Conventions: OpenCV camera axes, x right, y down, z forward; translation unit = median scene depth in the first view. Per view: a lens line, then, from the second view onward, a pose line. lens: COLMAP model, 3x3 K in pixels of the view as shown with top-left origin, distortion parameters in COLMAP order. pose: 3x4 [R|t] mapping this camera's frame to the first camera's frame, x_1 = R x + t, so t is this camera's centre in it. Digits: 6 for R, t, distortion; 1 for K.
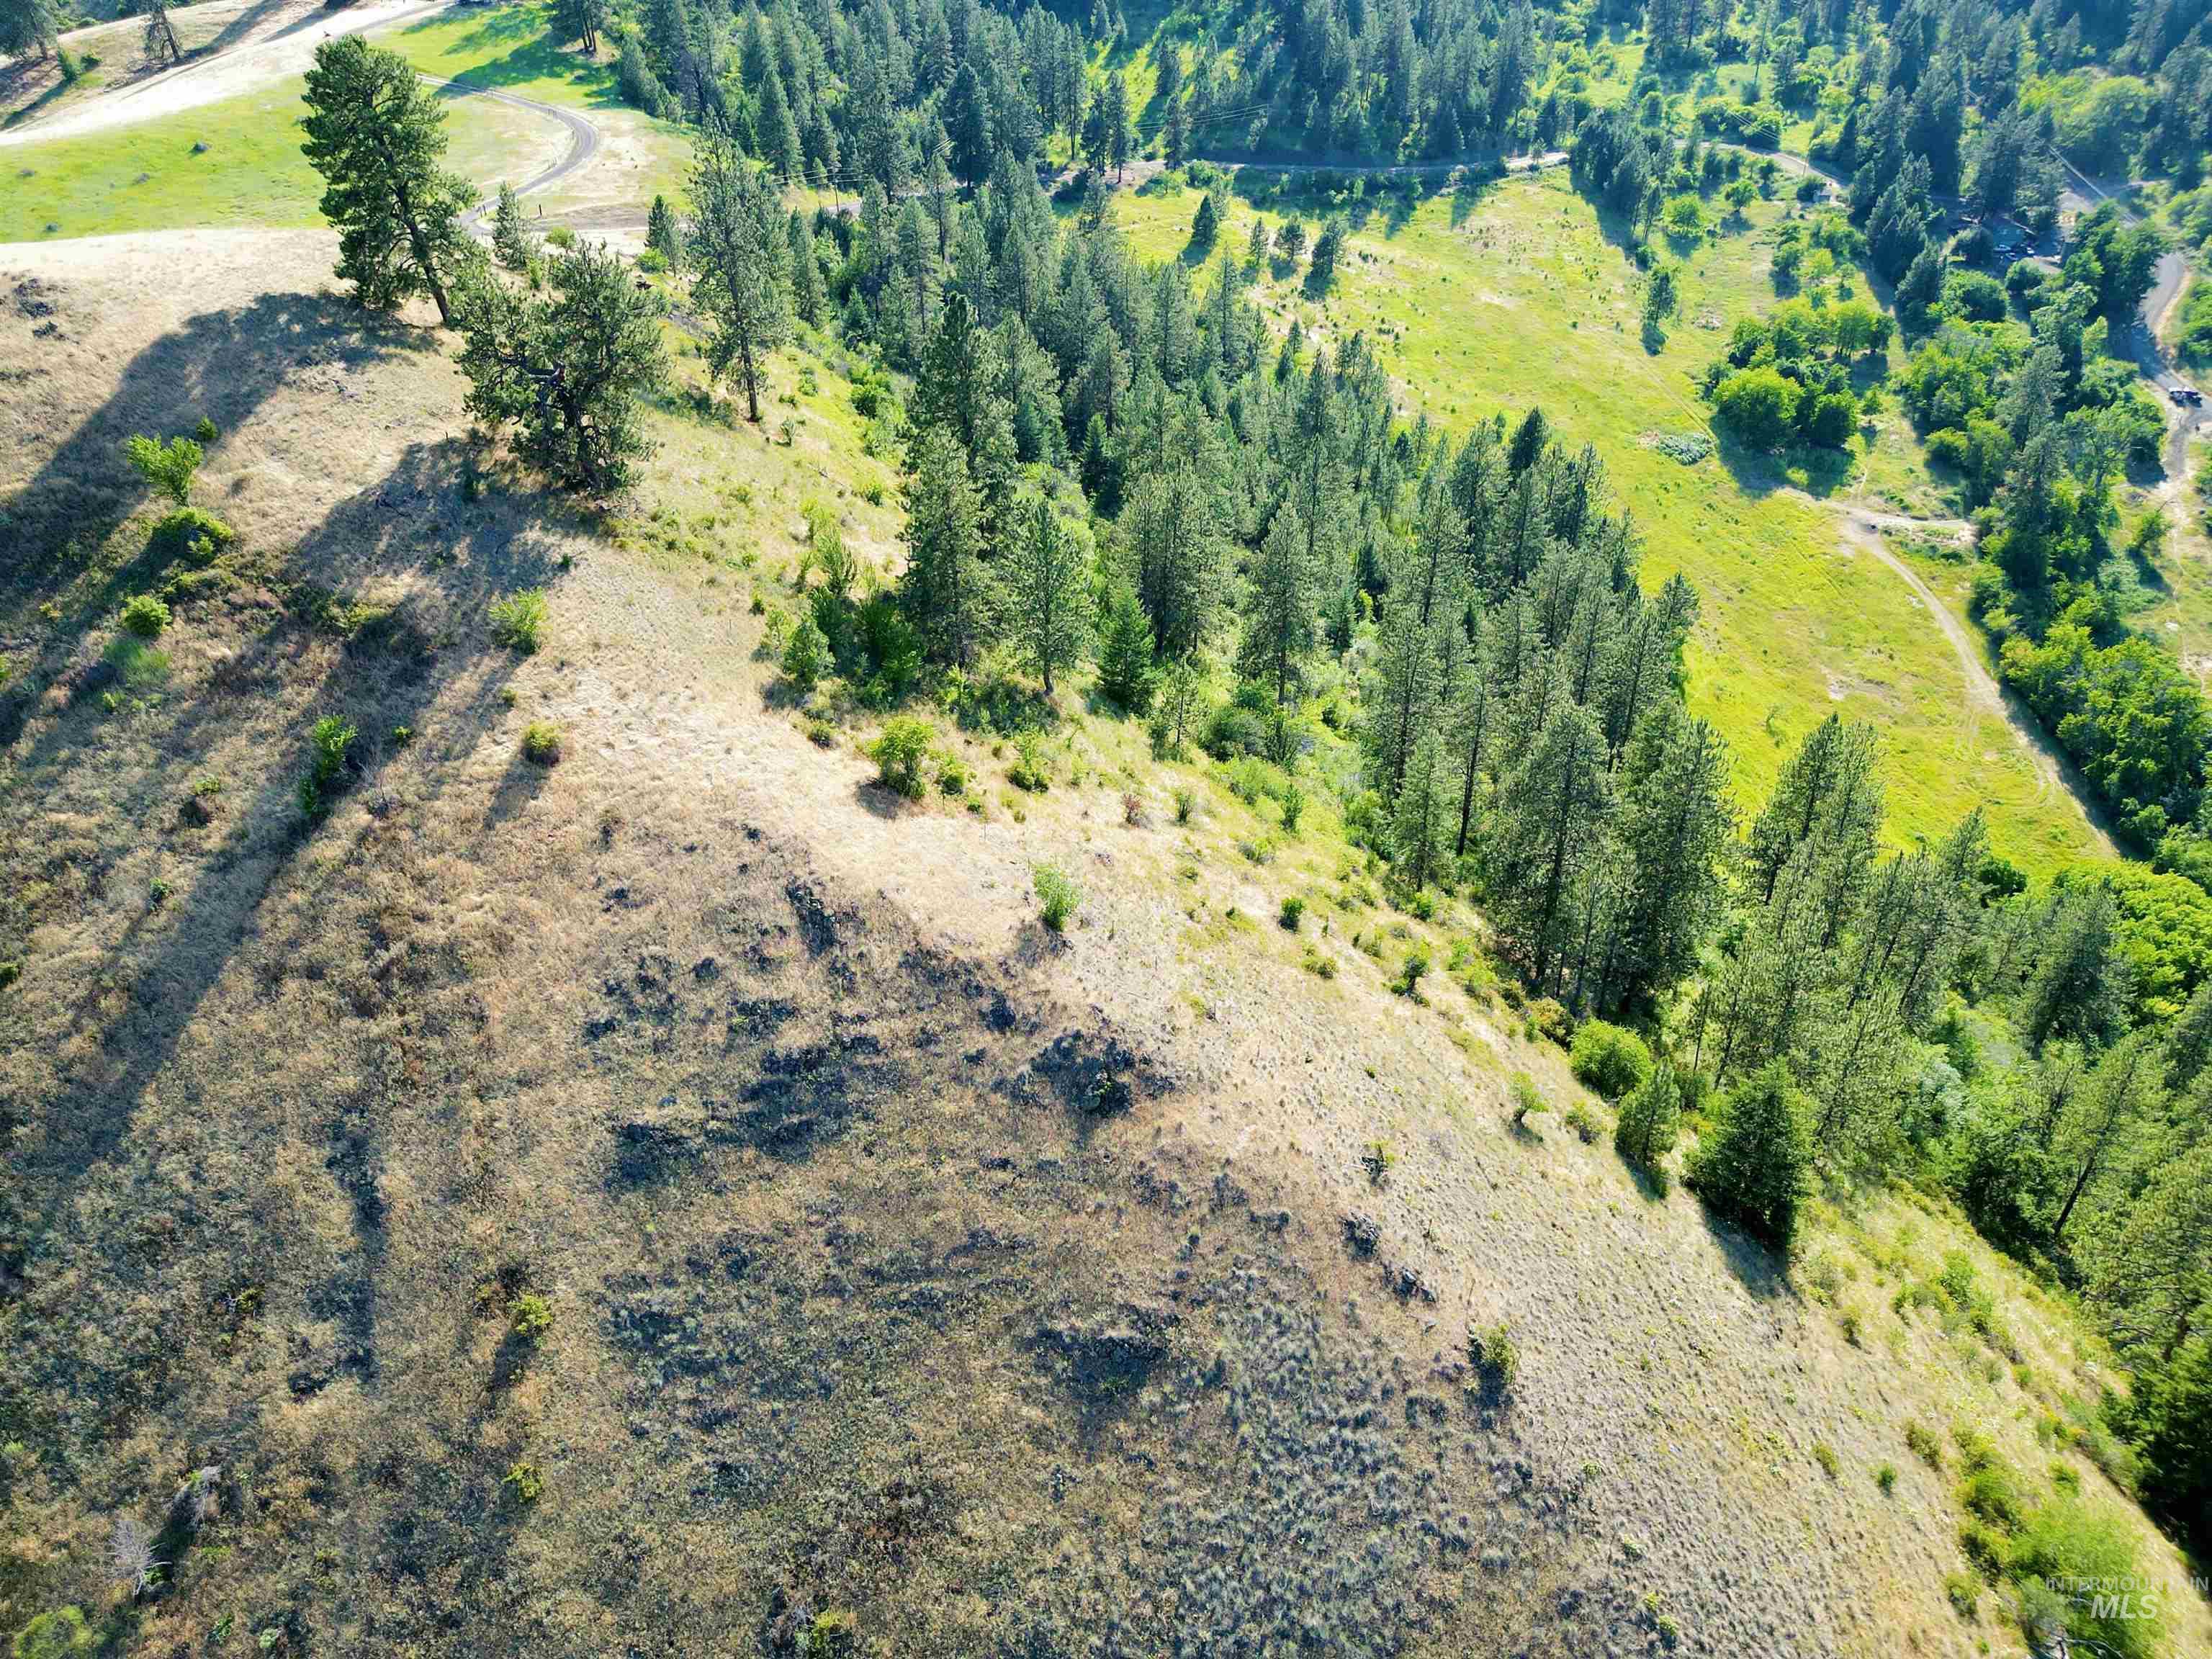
lens RADIAL K [[1543.9, 0, 1102.1], [0, 1543.9, 823.0], [0, 0, 1]] dist [0.067107, -0.062190]
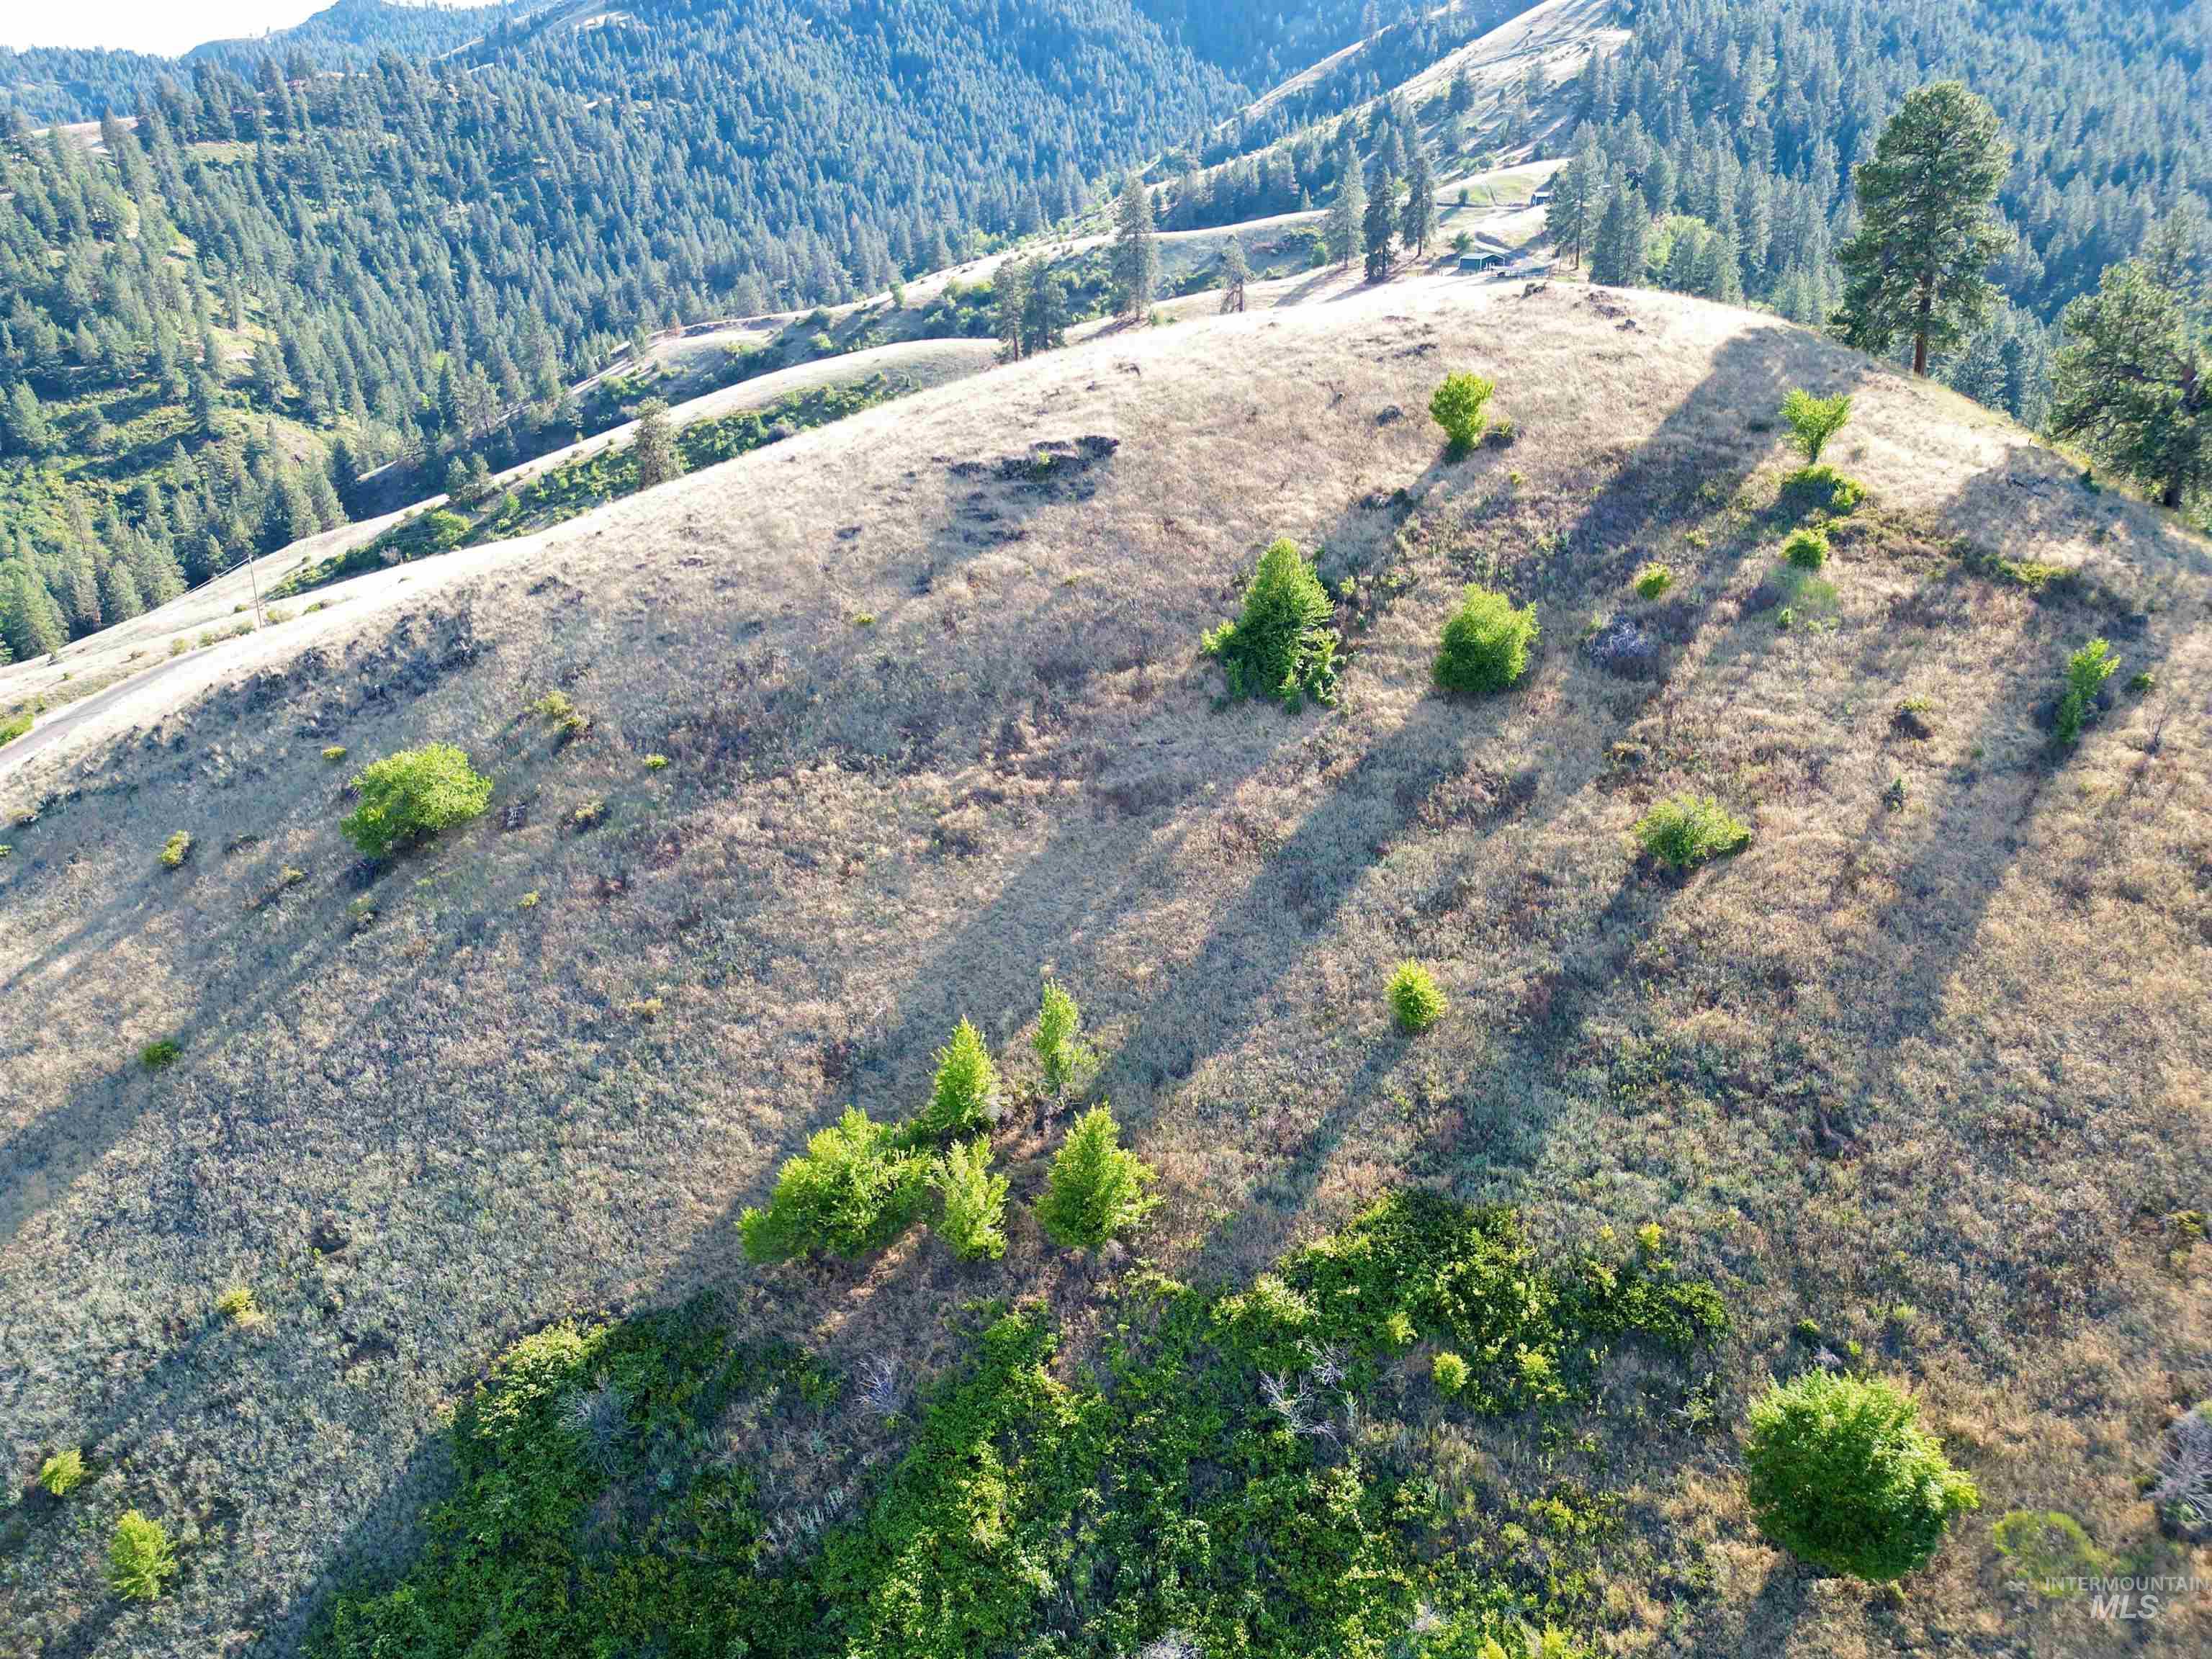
lens RADIAL K [[1543.9, 0, 1102.1], [0, 1543.9, 823.0], [0, 0, 1]] dist [0.067107, -0.062190]
pose [[0.888727, 0.155191, -0.431371, -0.564023], [-0.235071, 0.962107, -0.138172, 0.271528], [0.393582, 0.224200, 0.891531, 0.006826]]
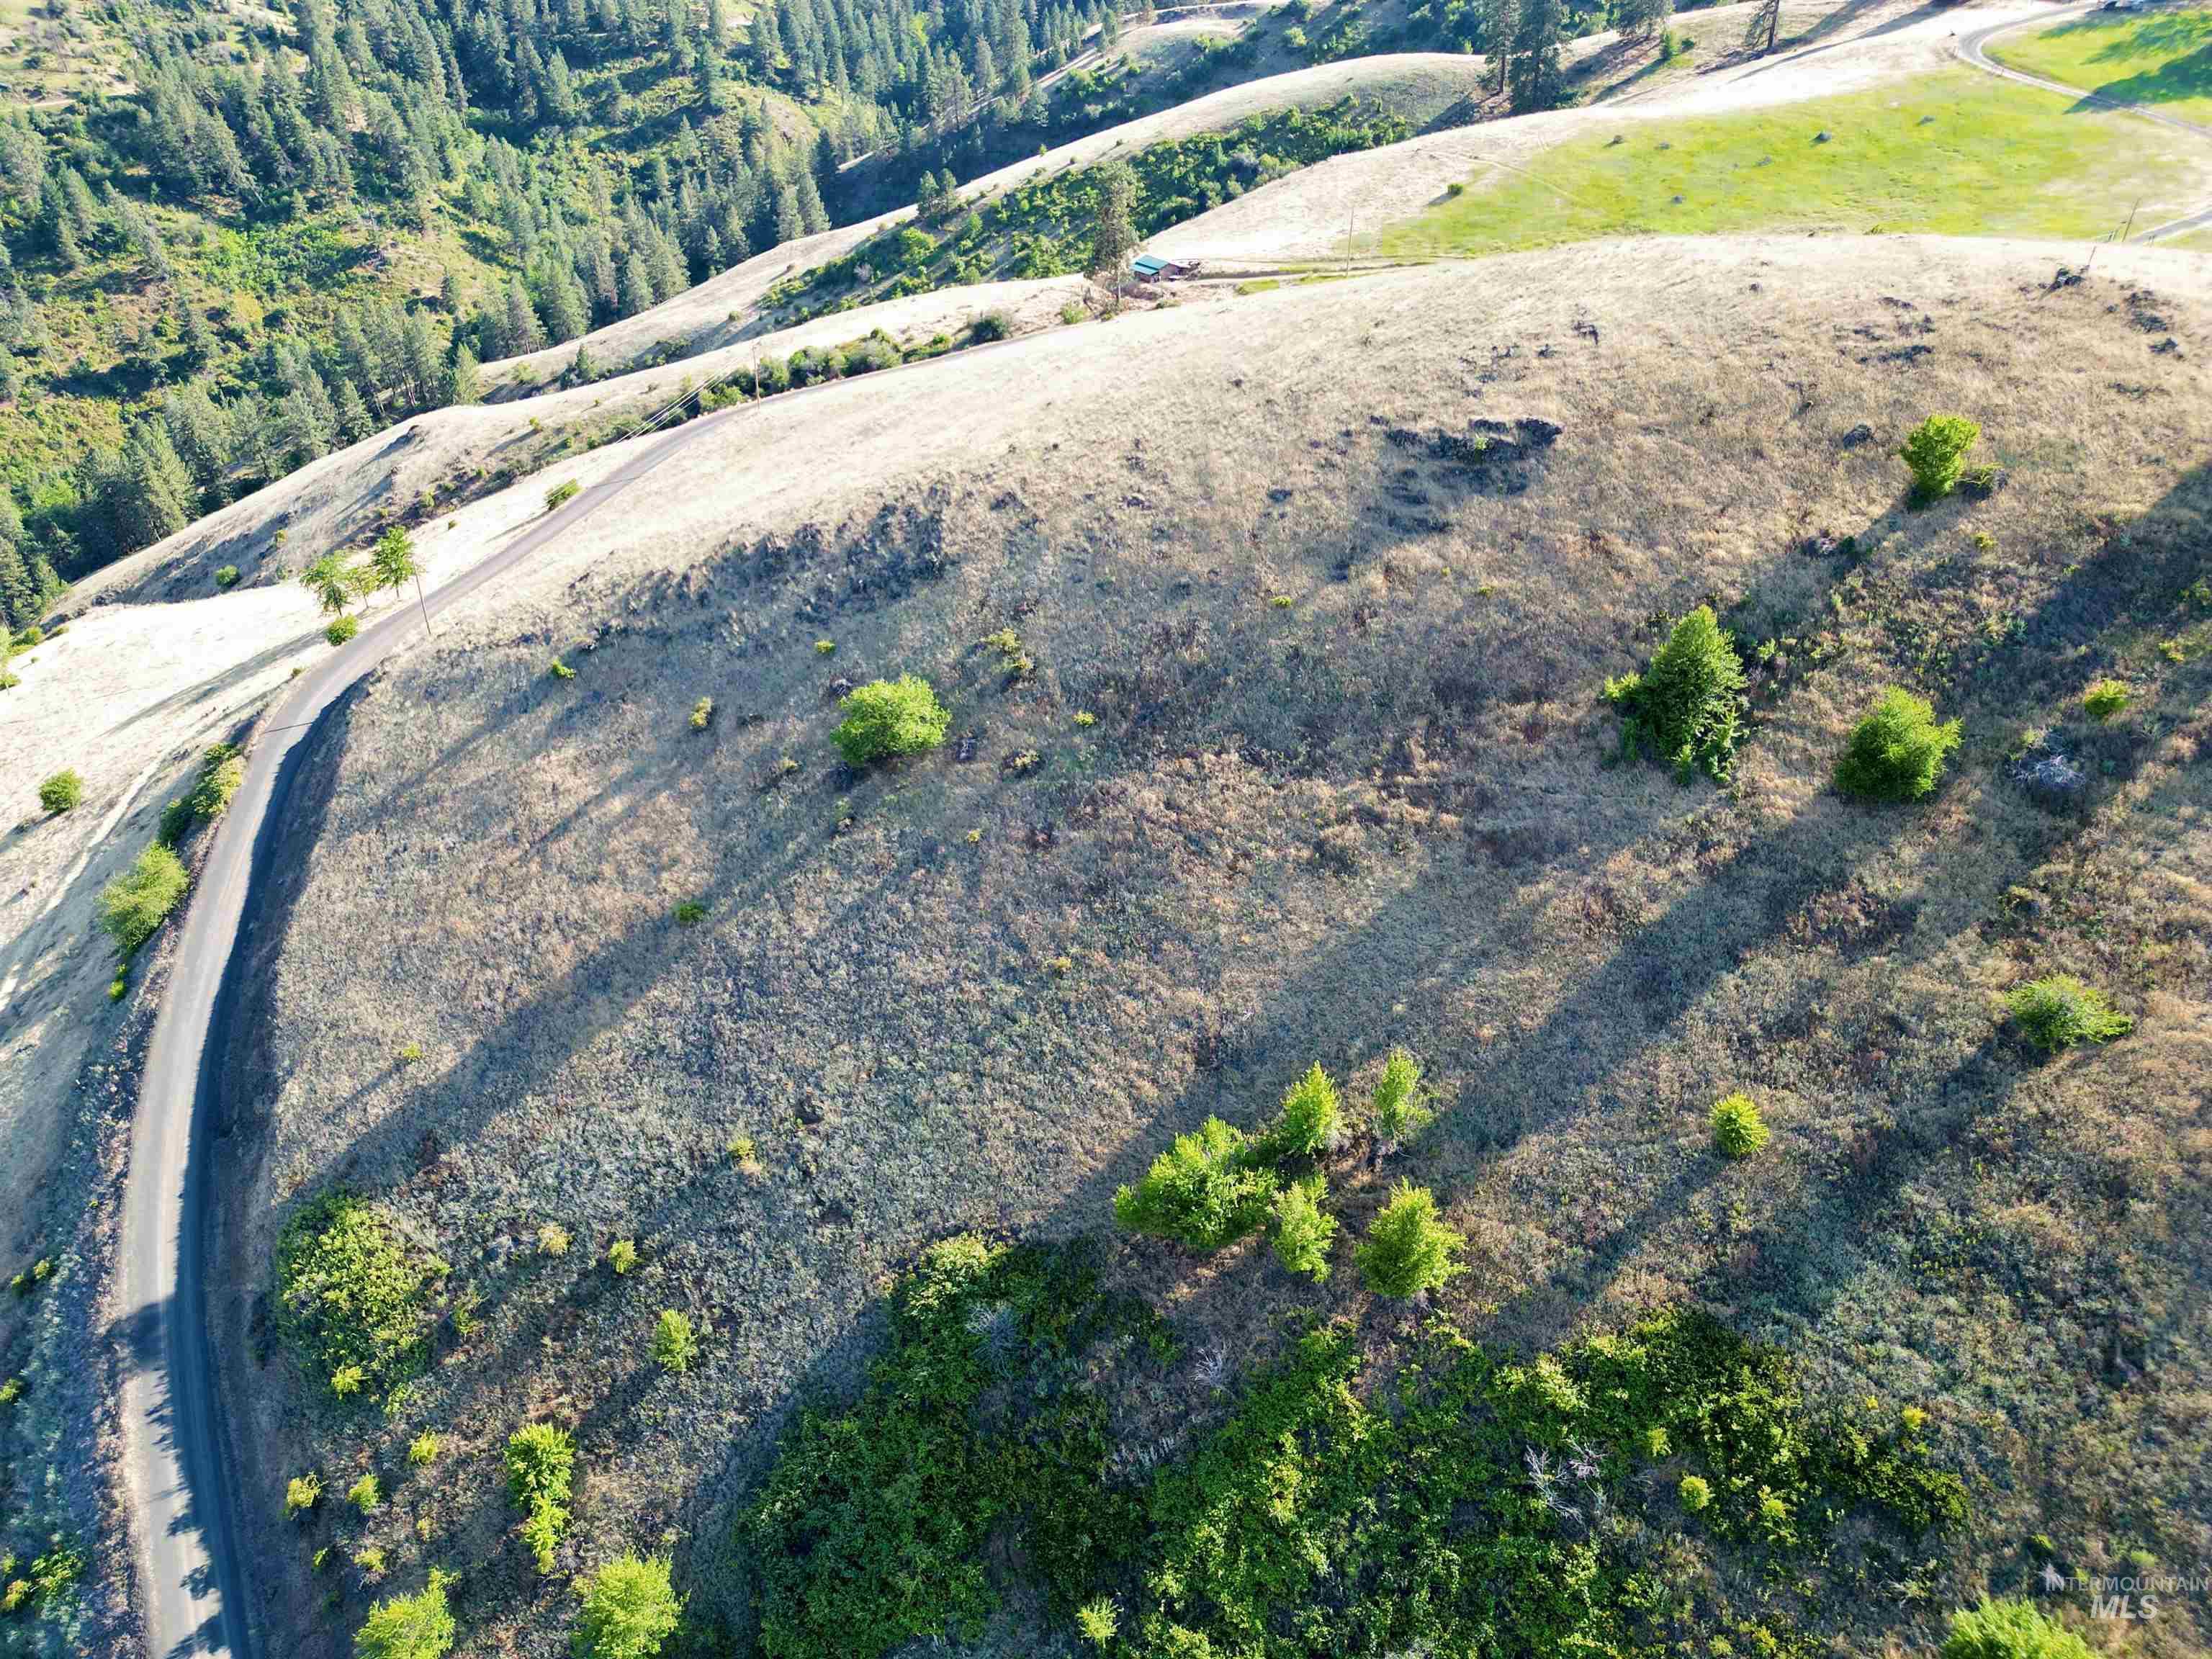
lens RADIAL K [[1543.9, 0, 1102.1], [0, 1543.9, 823.0], [0, 0, 1]] dist [0.067107, -0.062190]
pose [[0.726236, 0.358634, -0.586484, -0.559952], [-0.357062, 0.925815, 0.123989, 0.074026], [0.587442, 0.119366, 0.800414, -0.118322]]
